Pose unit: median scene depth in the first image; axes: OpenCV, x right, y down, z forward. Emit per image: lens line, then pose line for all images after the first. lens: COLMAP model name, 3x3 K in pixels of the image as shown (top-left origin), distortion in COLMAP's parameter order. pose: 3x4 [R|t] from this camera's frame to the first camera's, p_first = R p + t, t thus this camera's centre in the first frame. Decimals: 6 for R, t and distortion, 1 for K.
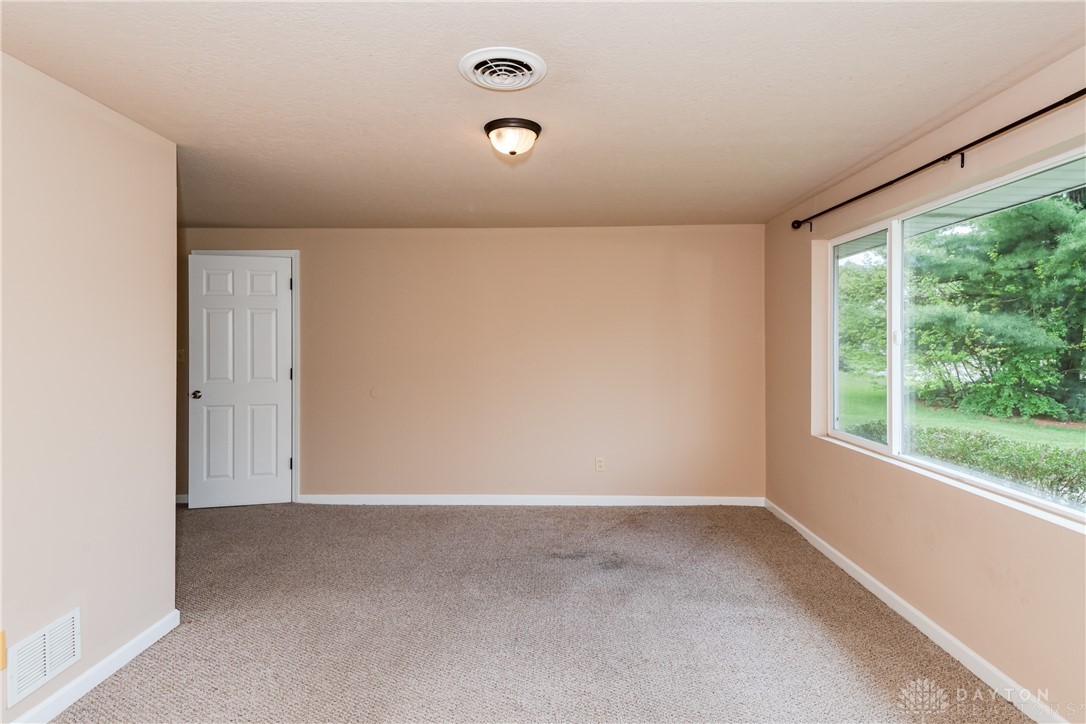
lens RADIAL K [[585.3, 0, 540.5], [0, 585.3, 342.8], [0, 0, 1]] dist [0.021595, -0.001845]
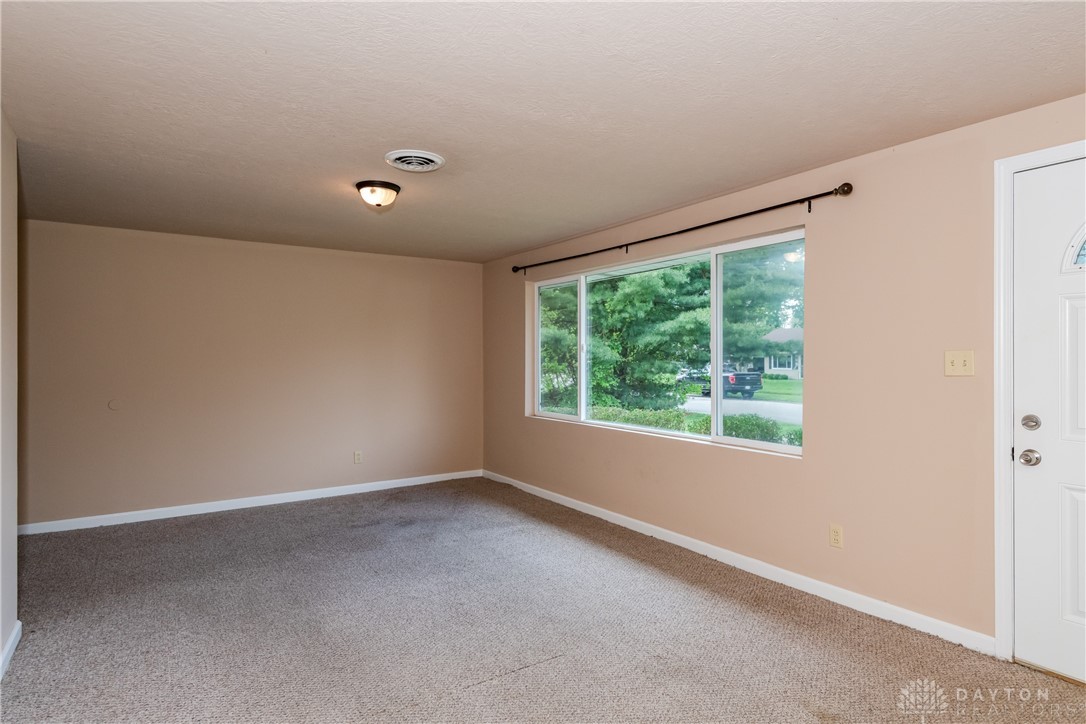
lens RADIAL K [[588.8, 0, 543.0], [0, 588.8, 362.0], [0, 0, 1]] dist [0.020375, -0.001861]
pose [[0.817025, -0.002922, 0.576595, -0.112054], [-0.000119, 0.999986, 0.005236, 0.005070], [-0.576603, -0.004347, 0.817013, -0.068371]]
